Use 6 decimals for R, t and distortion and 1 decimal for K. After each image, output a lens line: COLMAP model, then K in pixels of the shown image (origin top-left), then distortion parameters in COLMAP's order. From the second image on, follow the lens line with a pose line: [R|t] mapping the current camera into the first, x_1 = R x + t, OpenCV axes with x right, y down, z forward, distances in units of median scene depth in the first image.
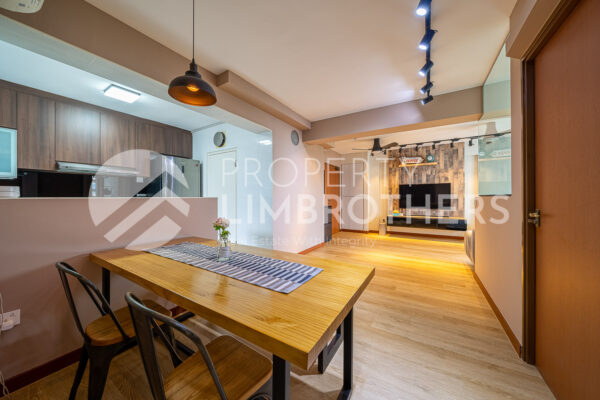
lens RADIAL K [[209.3, 0, 298.1], [0, 209.3, 198.6], [0, 0, 1]] dist [-0.001881, -0.000137]
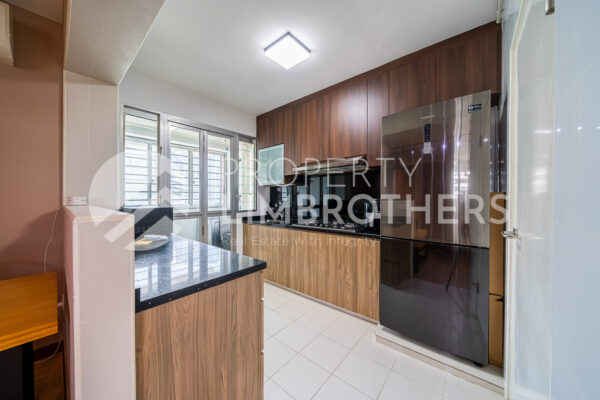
lens RADIAL K [[209.9, 0, 295.9], [0, 209.9, 197.0], [0, 0, 1]] dist [-0.004769, -0.000149]
pose [[-0.149124, 0.009848, -0.988769, -0.072730], [-0.001776, 0.999946, 0.010227, -0.015876], [0.988817, 0.003281, -0.149098, 0.582321]]
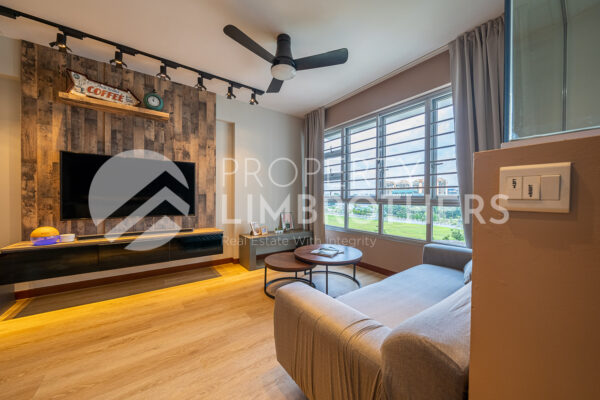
lens RADIAL K [[209.3, 0, 298.1], [0, 209.3, 198.6], [0, 0, 1]] dist [-0.001881, -0.000137]
pose [[0.379501, 0.001289, 0.925191, 0.348564], [-0.004346, 0.999990, 0.000390, 0.011495], [-0.925181, -0.004169, 0.379502, 0.565751]]
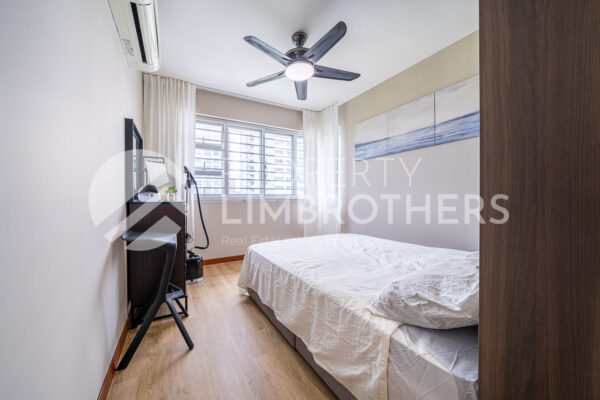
lens RADIAL K [[215.6, 0, 300.0], [0, 215.6, 200.0], [0, 0, 1]] dist [-0.001000, -0.000101]
pose [[-0.887615, -0.014576, 0.460355, 0.500473], [-0.001301, 0.999575, 0.029140, 0.002601], [-0.460584, 0.025266, -0.887257, 1.128790]]
